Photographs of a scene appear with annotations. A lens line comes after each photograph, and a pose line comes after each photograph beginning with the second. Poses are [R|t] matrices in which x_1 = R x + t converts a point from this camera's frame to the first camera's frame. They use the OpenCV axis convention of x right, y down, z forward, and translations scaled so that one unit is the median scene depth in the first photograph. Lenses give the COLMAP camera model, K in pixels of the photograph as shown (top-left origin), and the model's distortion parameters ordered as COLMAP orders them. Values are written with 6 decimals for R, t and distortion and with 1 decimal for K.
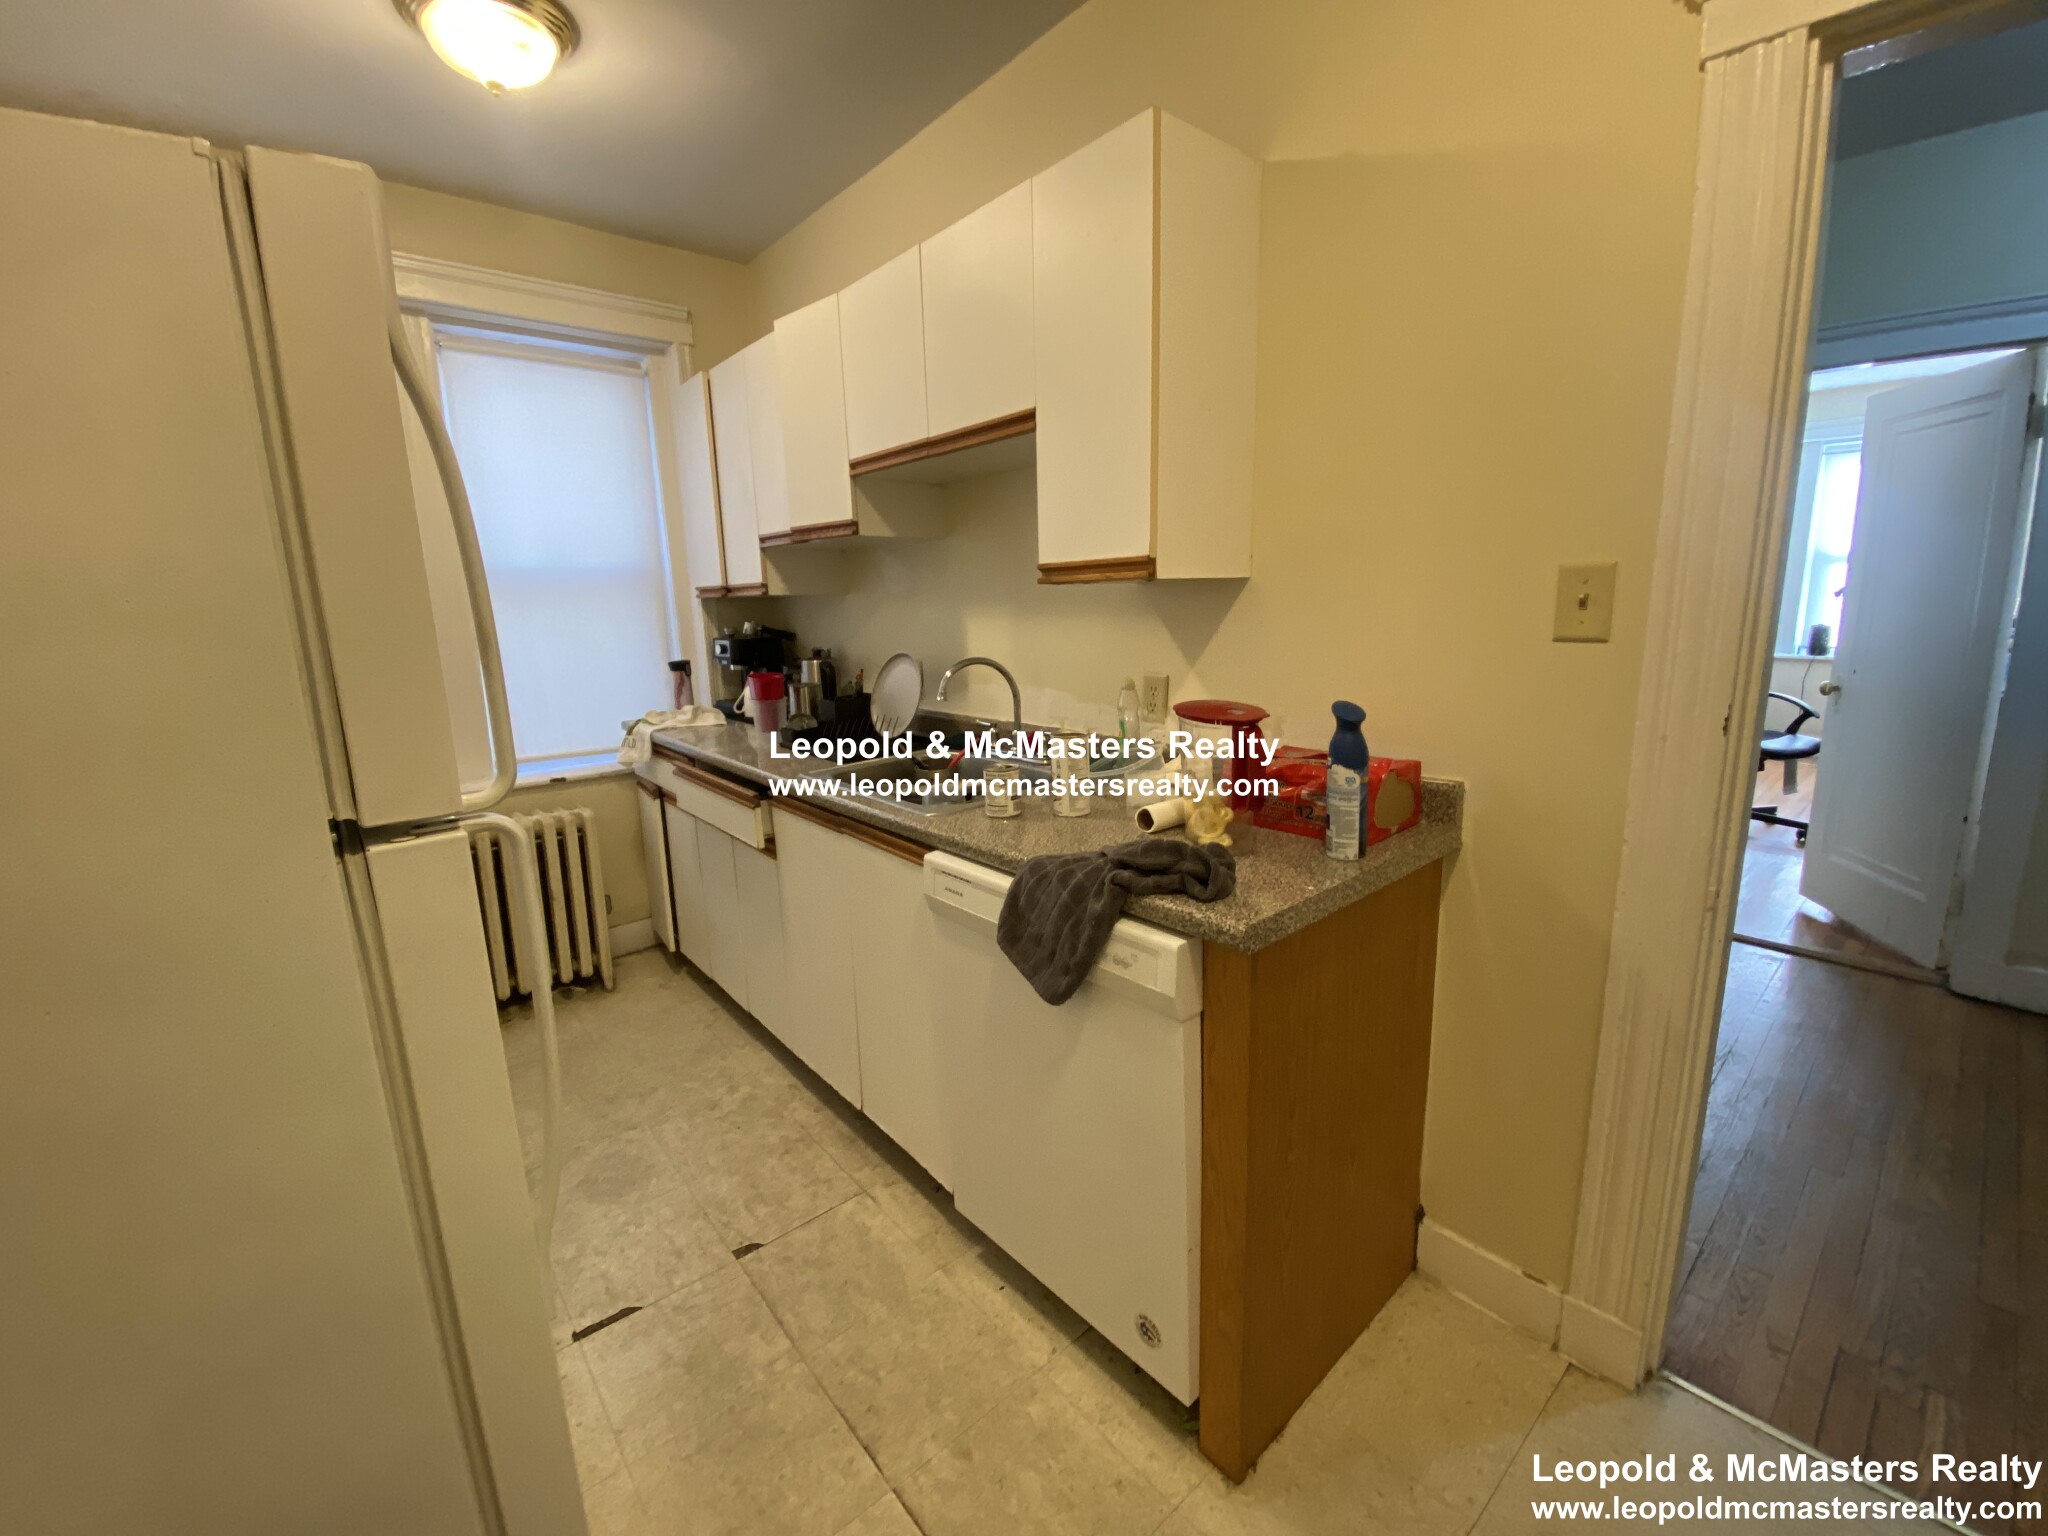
lens RADIAL K [[821.2, 0, 1024.0], [0, 821.2, 768.0], [0, 0, 1]] dist [0.001295, 0.000172]
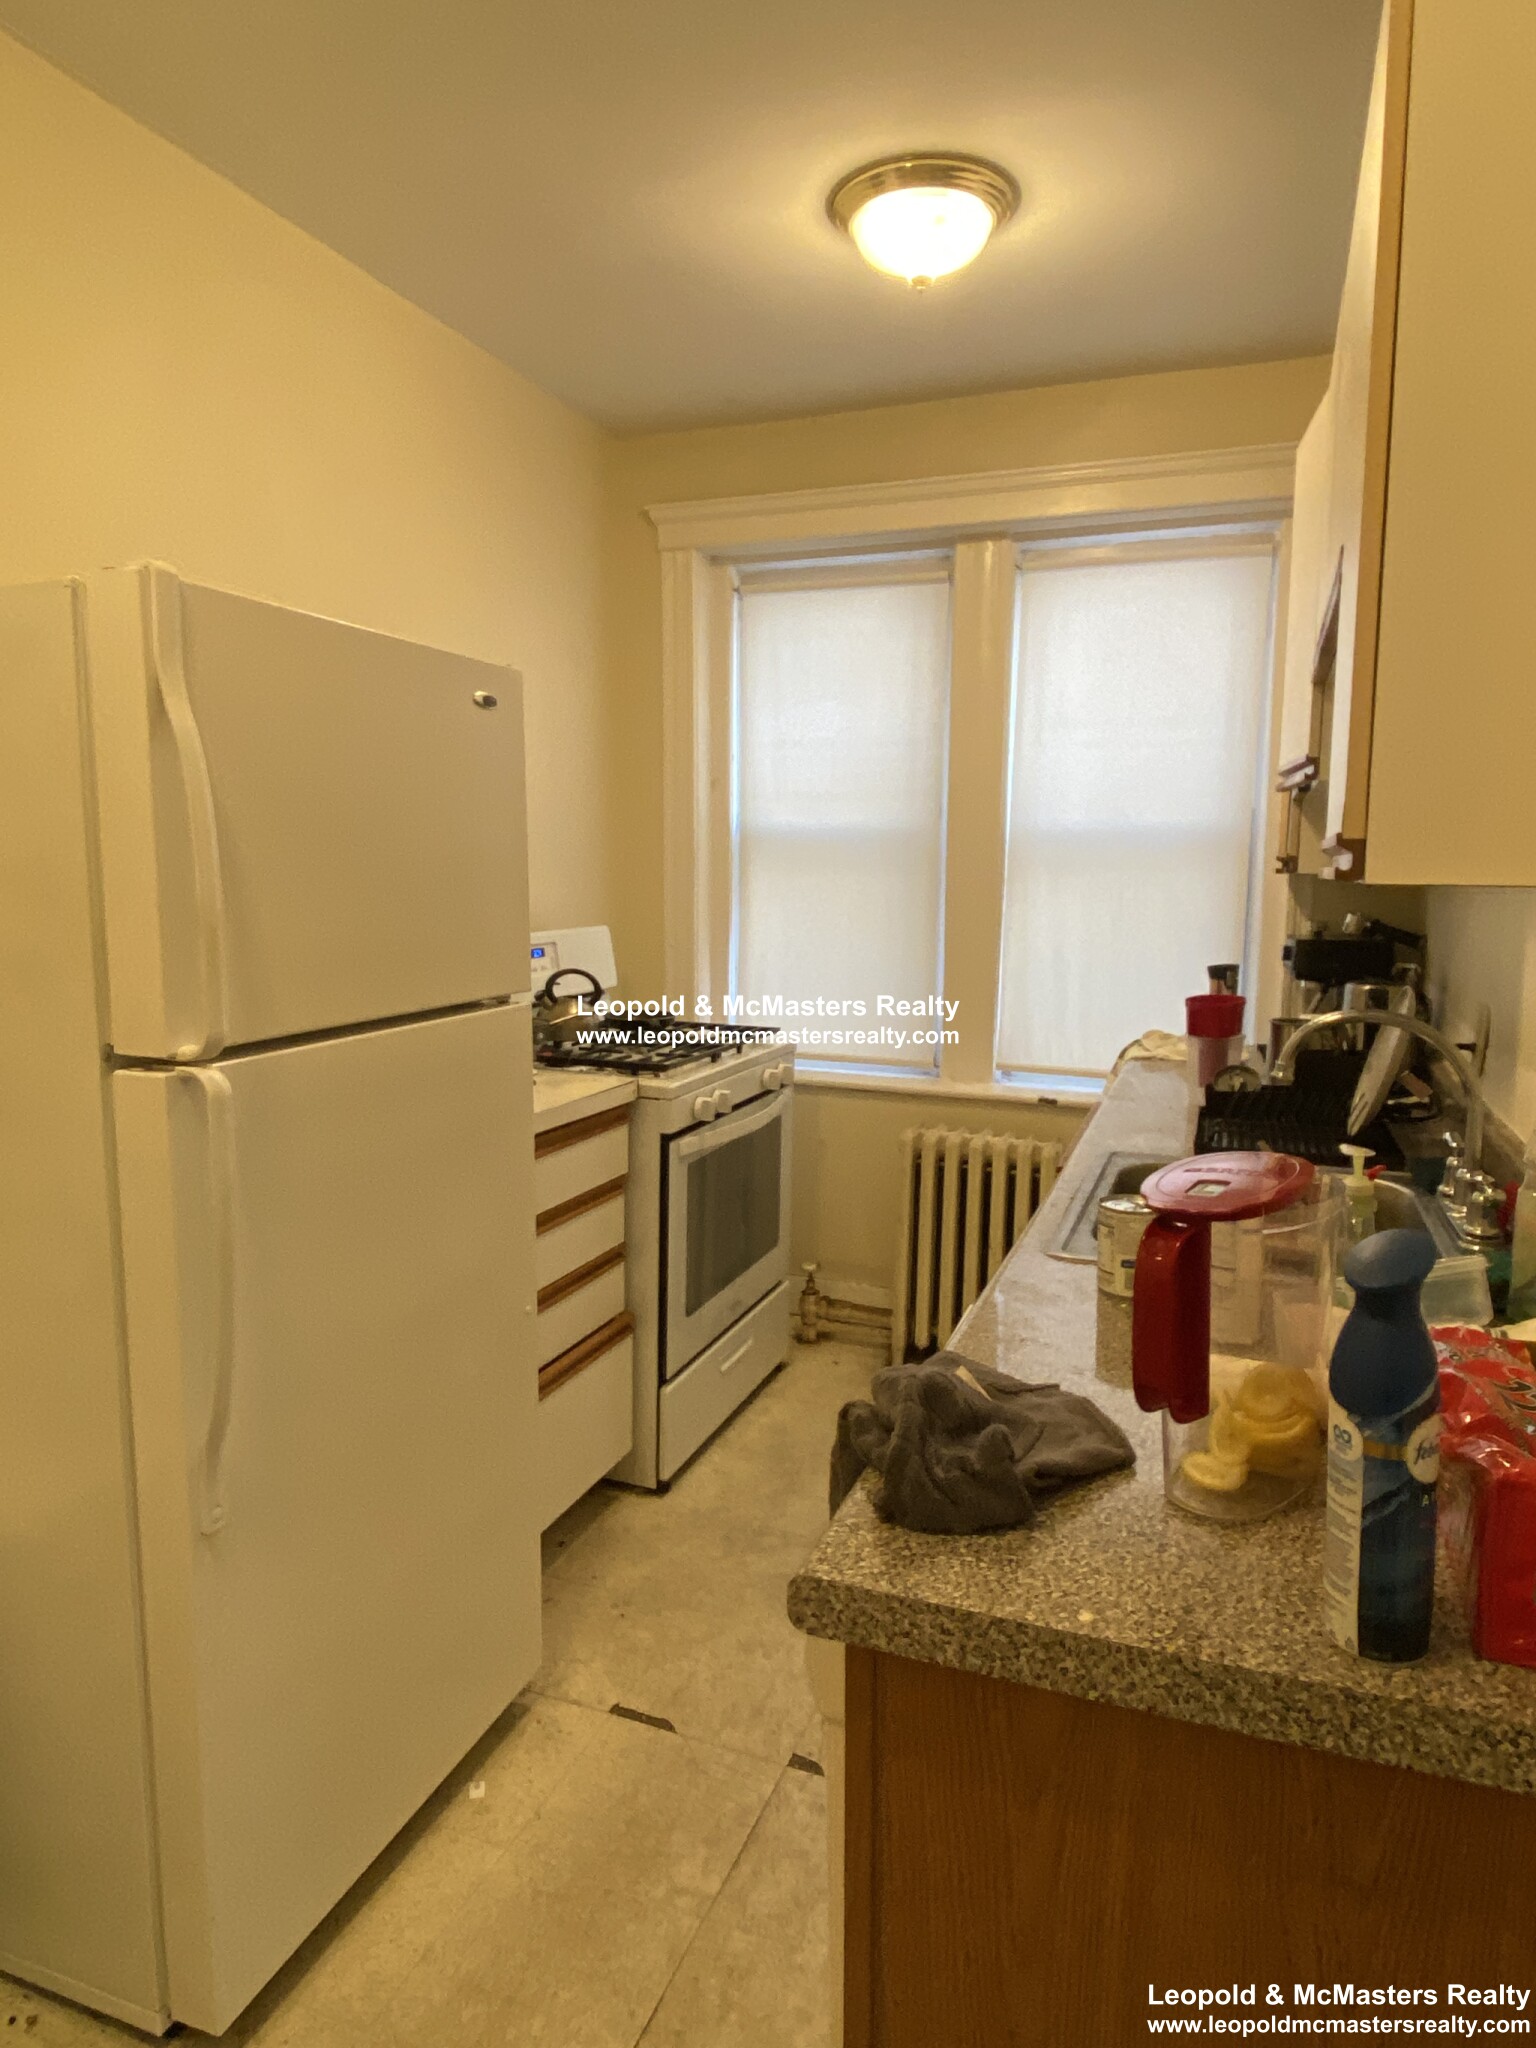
lens RADIAL K [[1259.9, 0, 768.0], [0, 1259.9, 1024.0], [0, 0, 1]] dist [-0.002150, -0.001519]
pose [[0.491427, 0.142897, -0.859116, 0.601907], [-0.201842, 0.978277, 0.047260, -0.118084], [0.847207, 0.150181, 0.509594, 0.364203]]
